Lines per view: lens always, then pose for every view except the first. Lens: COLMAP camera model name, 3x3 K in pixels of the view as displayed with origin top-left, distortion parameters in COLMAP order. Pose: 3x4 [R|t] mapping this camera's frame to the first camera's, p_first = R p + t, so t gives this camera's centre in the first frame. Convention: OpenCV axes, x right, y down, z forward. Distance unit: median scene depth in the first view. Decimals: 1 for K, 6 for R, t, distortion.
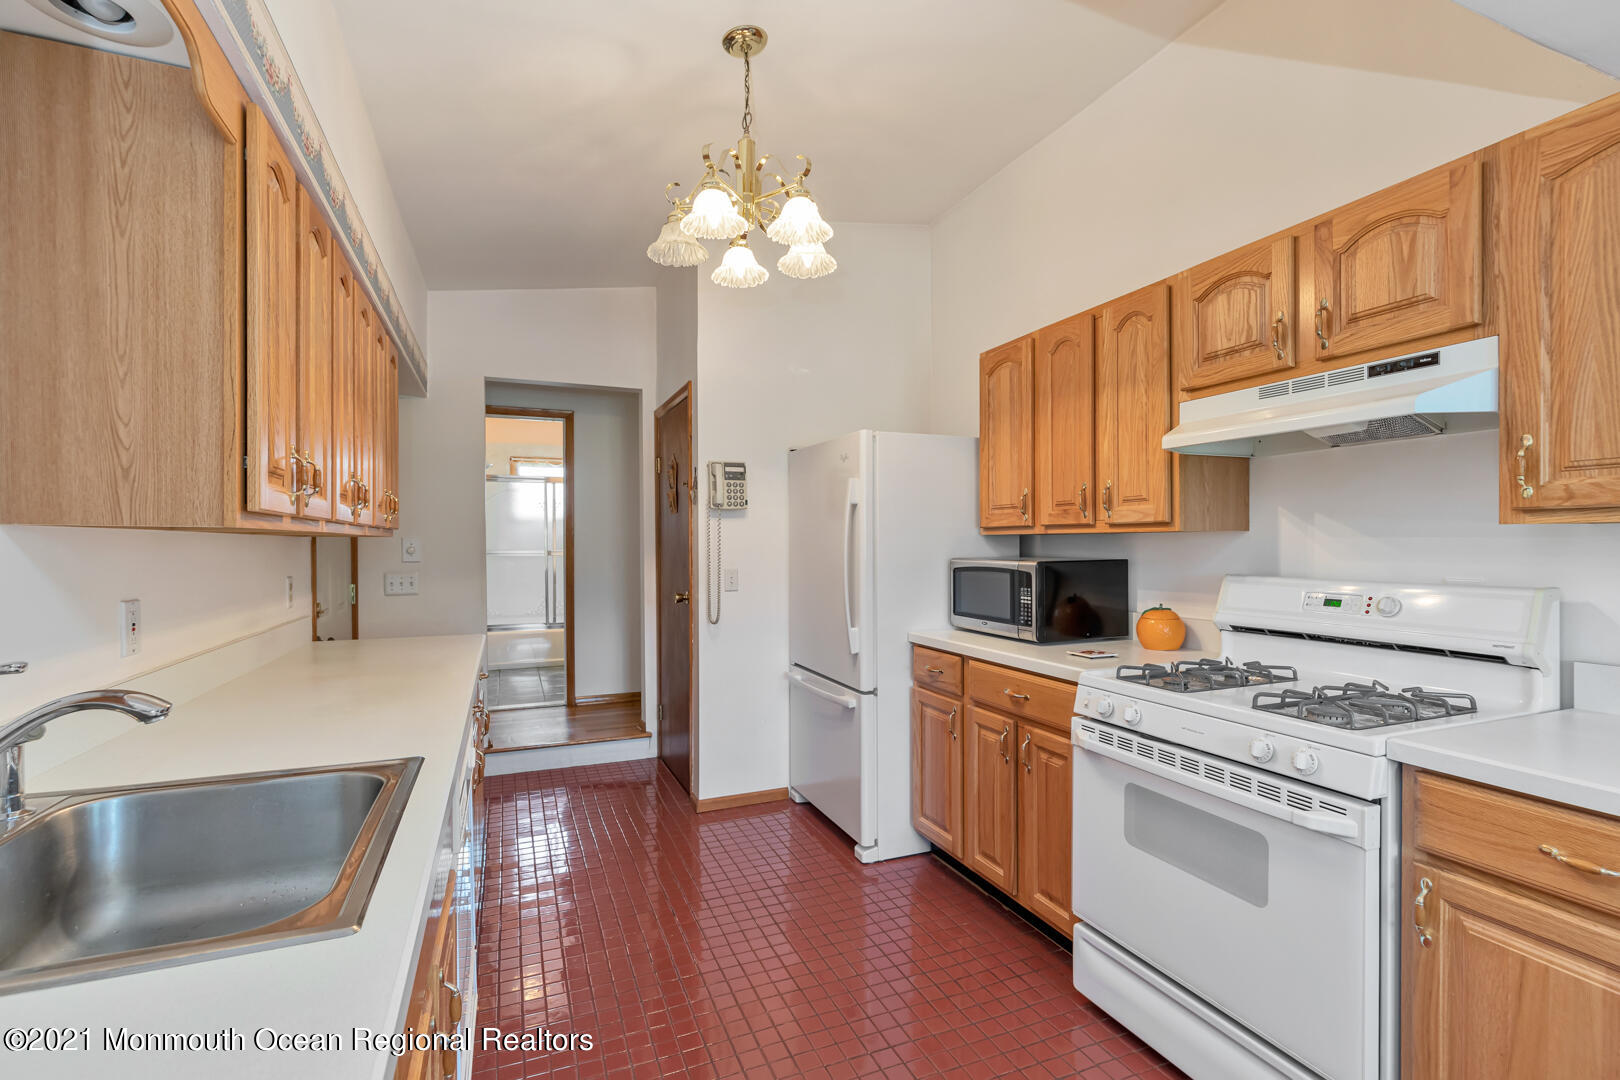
lens RADIAL K [[730.9, 0, 808.9], [0, 730.9, 546.3], [0, 0, 1]] dist [0.002782, 0.000276]
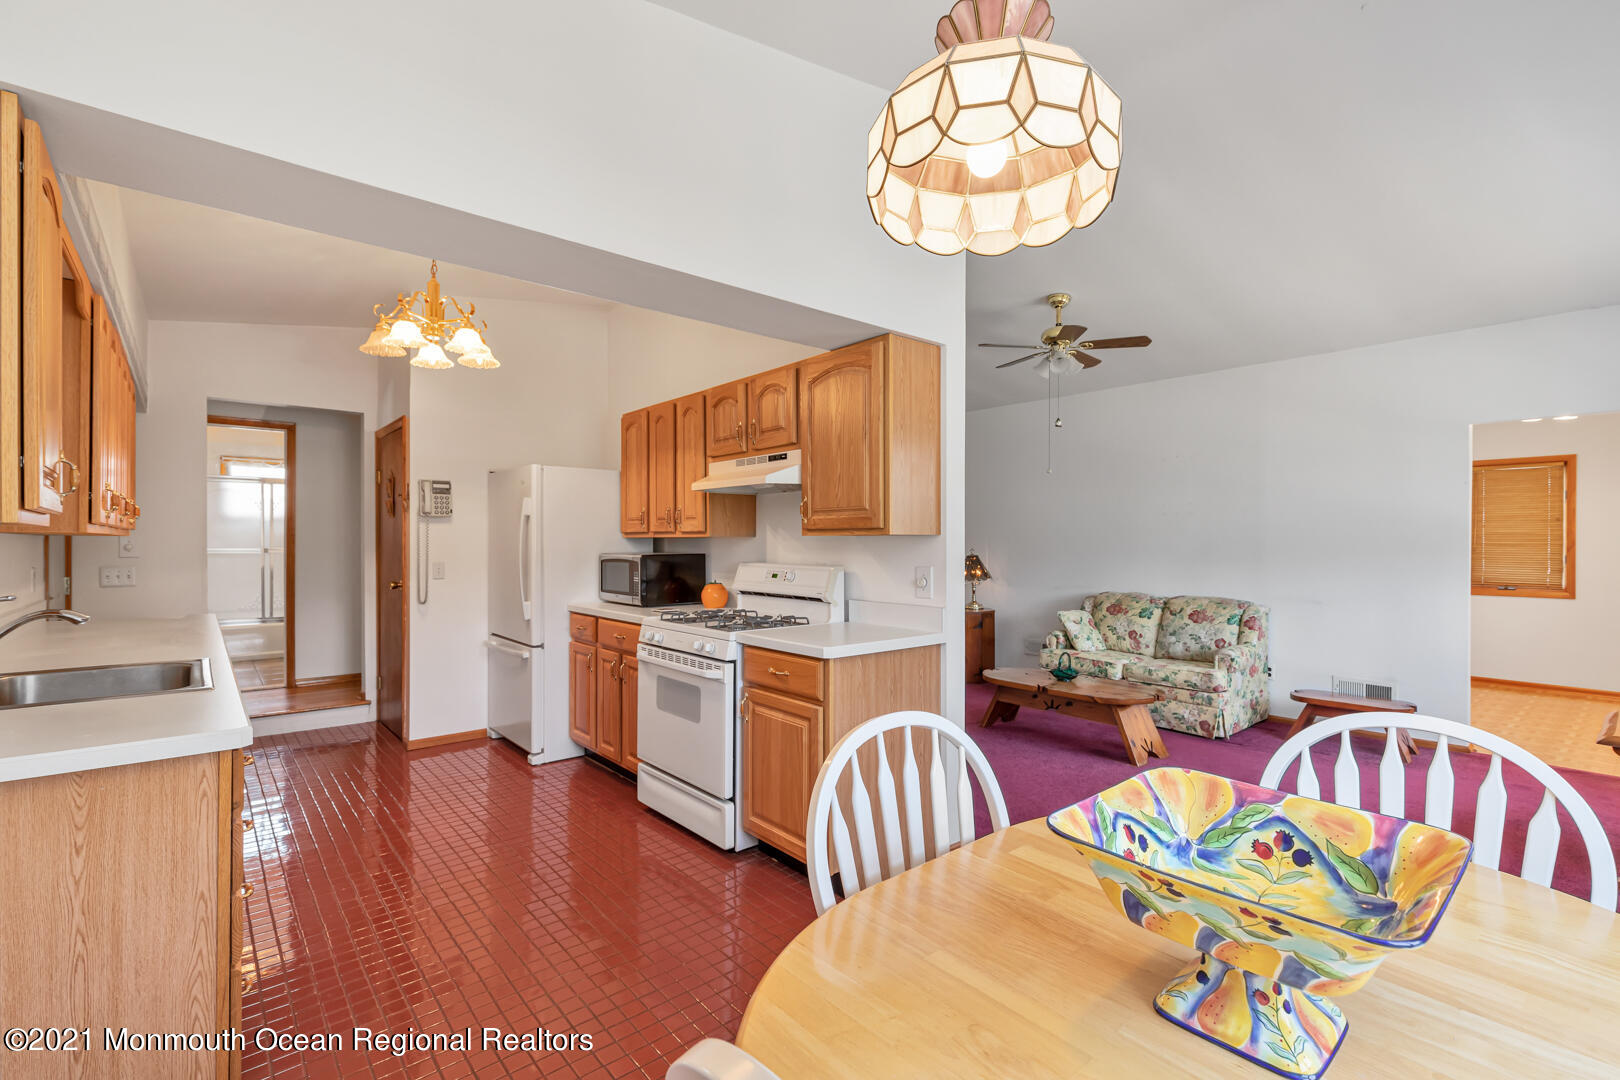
lens RADIAL K [[715.7, 0, 810.7], [0, 715.7, 541.7], [0, 0, 1]] dist [-0.001032, -0.000287]
pose [[0.949147, 0.005128, 0.314793, 0.177488], [-0.003390, 0.999976, -0.006070, 0.000261], [-0.314816, 0.004694, 0.949141, -0.612254]]
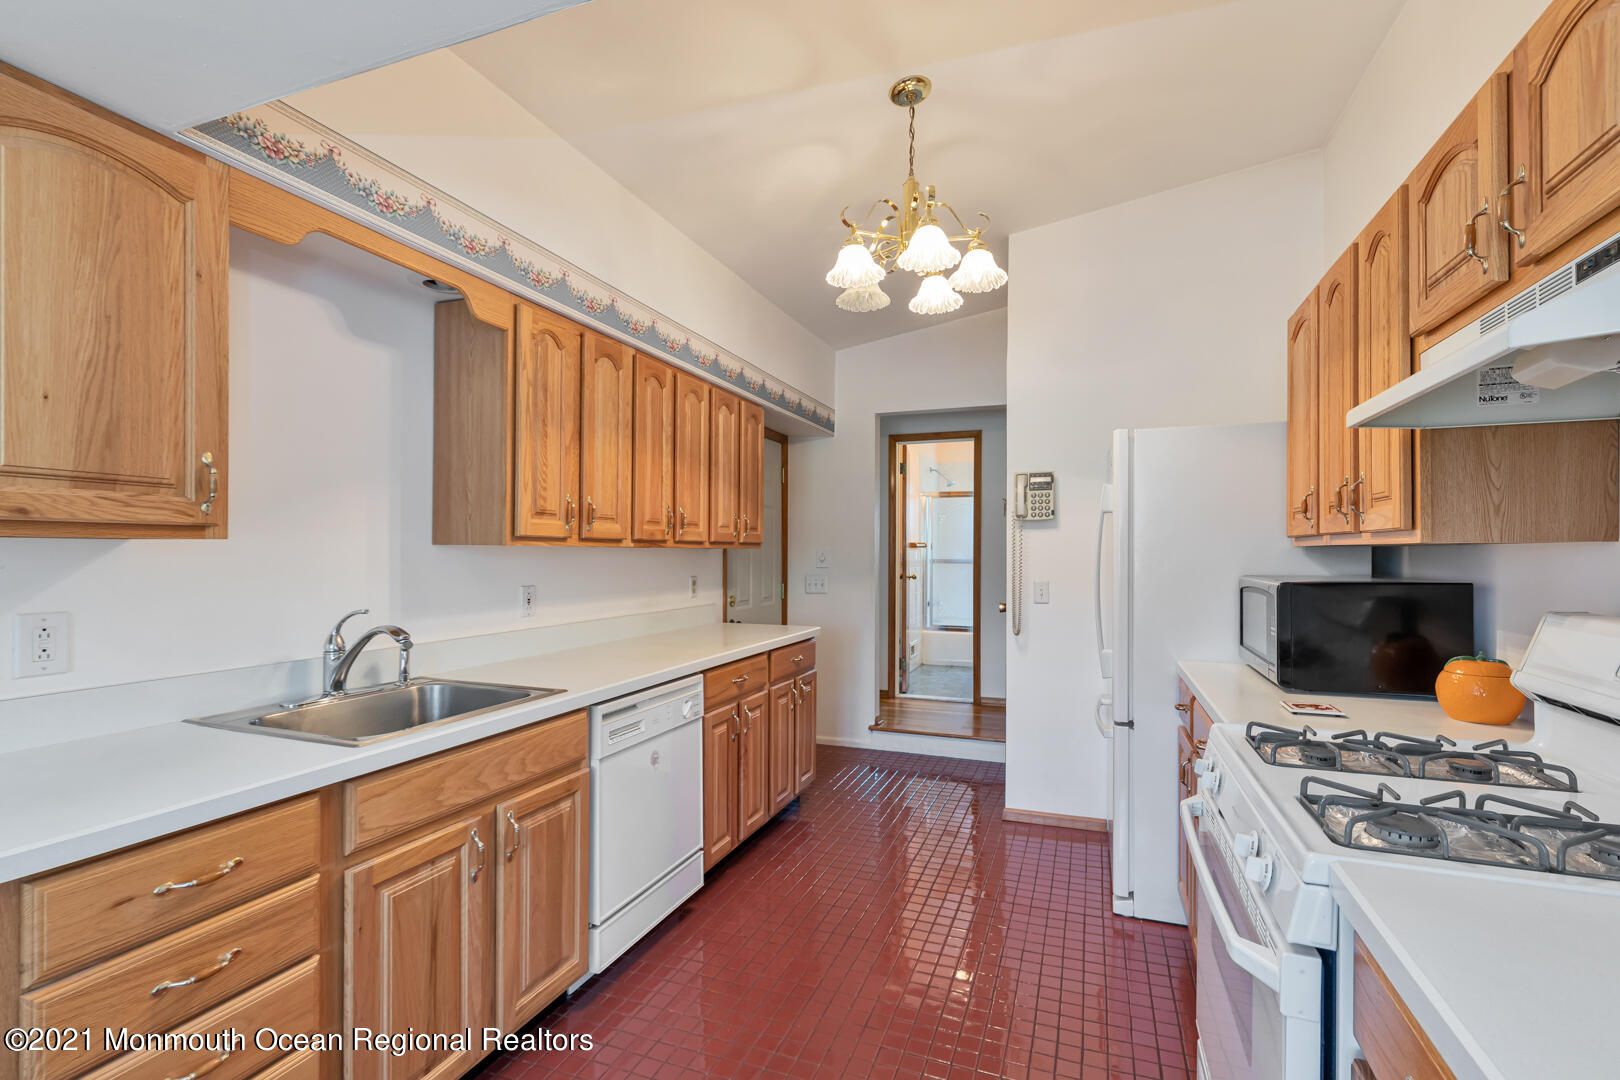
lens RADIAL K [[731.8, 0, 810.2], [0, 731.8, 546.7], [0, 0, 1]] dist [0.001323, -0.000052]
pose [[0.728963, -0.000734, -0.684553, 0.495906], [-0.007057, 0.999938, -0.008587, -0.006199], [0.684517, 0.011090, 0.728913, 0.103382]]
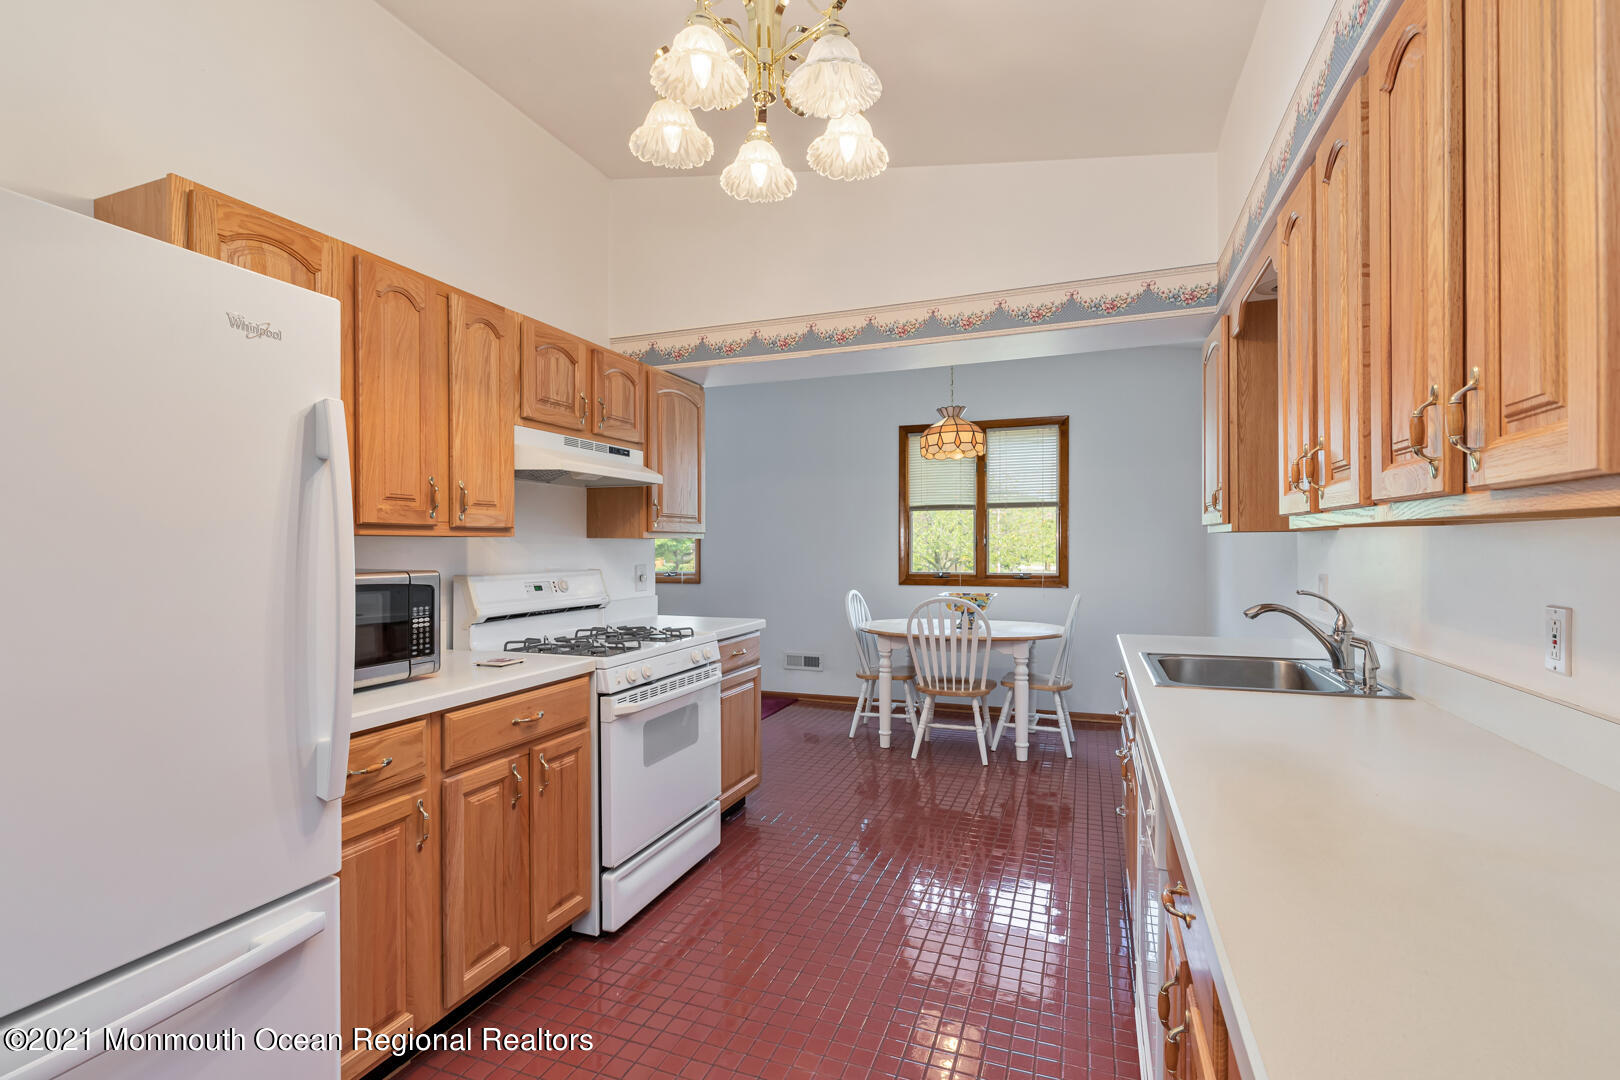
lens RADIAL K [[754.0, 0, 808.4], [0, 754.0, 544.1], [0, 0, 1]] dist [0.000714, 0.000000]
pose [[-0.735305, 0.009439, 0.677670, -0.557291], [0.011026, 0.999937, -0.001963, -0.001621], [-0.677646, 0.006029, -0.735363, 1.377534]]
